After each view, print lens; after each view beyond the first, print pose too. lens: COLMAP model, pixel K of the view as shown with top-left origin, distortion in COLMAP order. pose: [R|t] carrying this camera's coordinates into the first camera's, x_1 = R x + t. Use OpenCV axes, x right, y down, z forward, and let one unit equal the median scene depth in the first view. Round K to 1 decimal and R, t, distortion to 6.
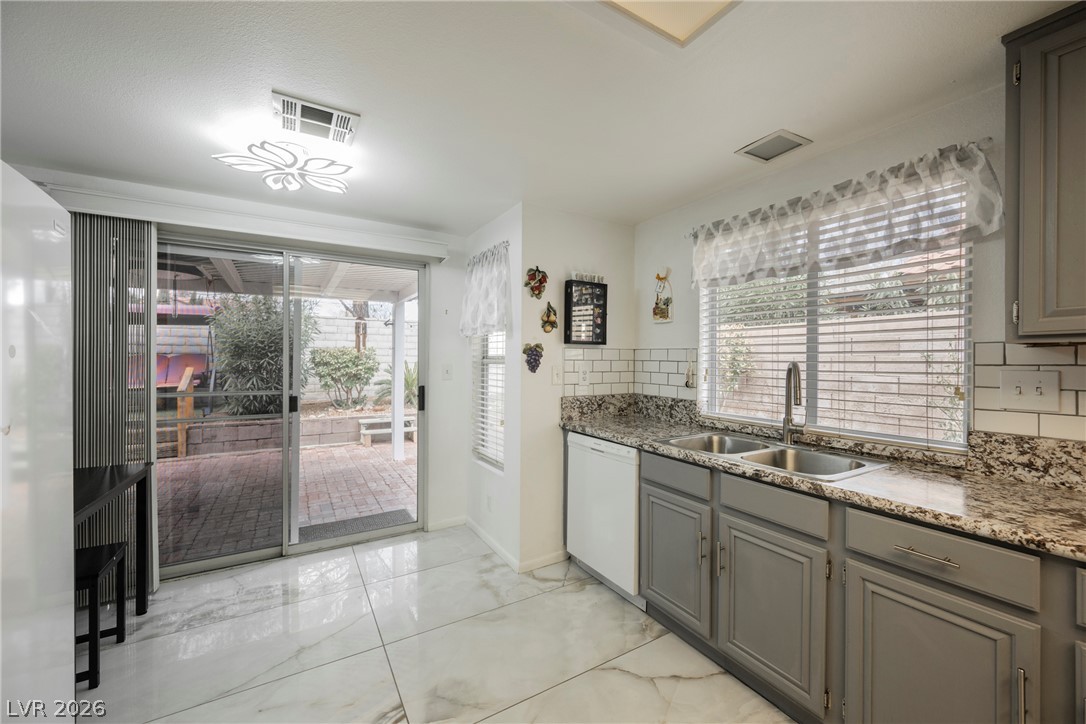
lens RADIAL K [[422.9, 0, 542.4], [0, 422.9, 362.6], [0, 0, 1]] dist [0.000782, 0.000018]
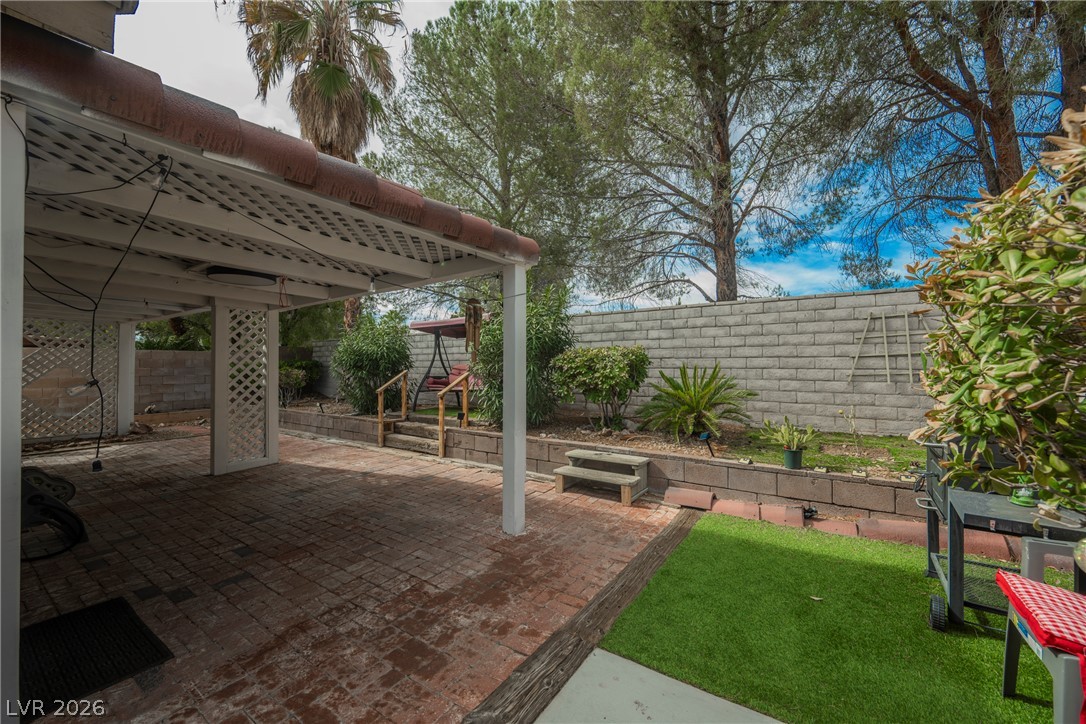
lens RADIAL K [[422.9, 0, 543.5], [0, 422.9, 362.4], [0, 0, 1]] dist [0.000782, 0.000018]
pose [[0.429065, -0.012201, -0.903191, 0.569893], [-0.001227, 0.999900, -0.014091, 0.002572], [0.903273, 0.007154, 0.429007, 2.055754]]
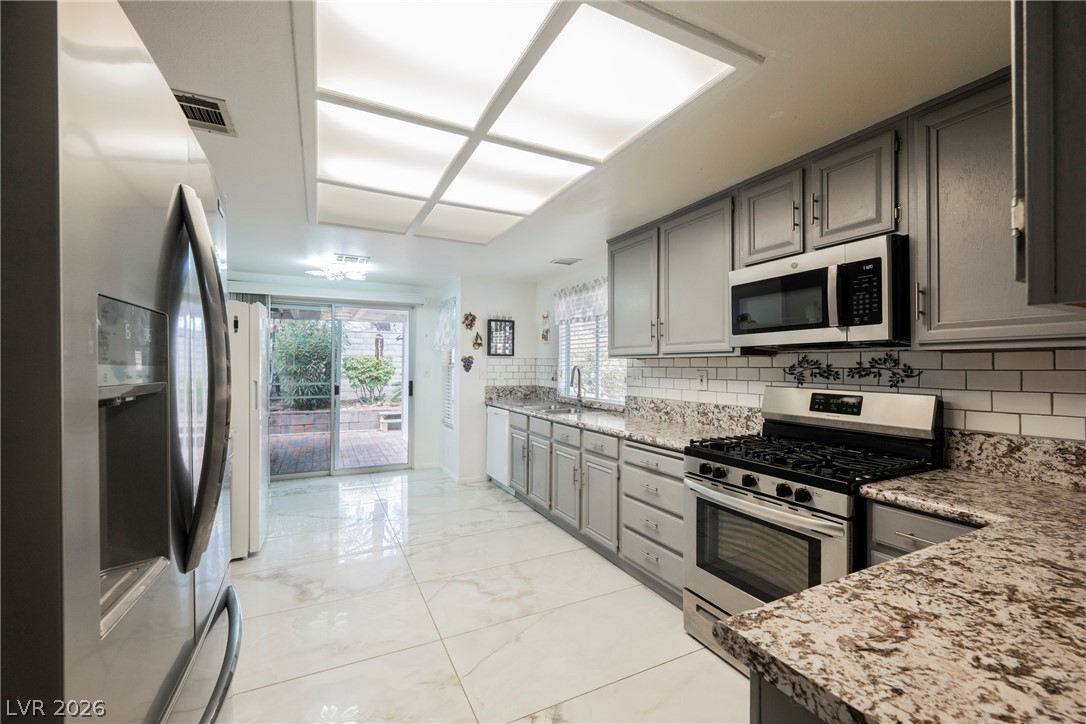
lens RADIAL K [[468.5, 0, 550.1], [0, 468.5, 363.9], [0, 0, 1]] dist [-0.004049, -0.001182]
pose [[0.997164, -0.001245, -0.075244, 0.276550], [0.000535, 0.999955, -0.009453, 0.004452], [0.075253, 0.009386, 0.997120, -0.546701]]
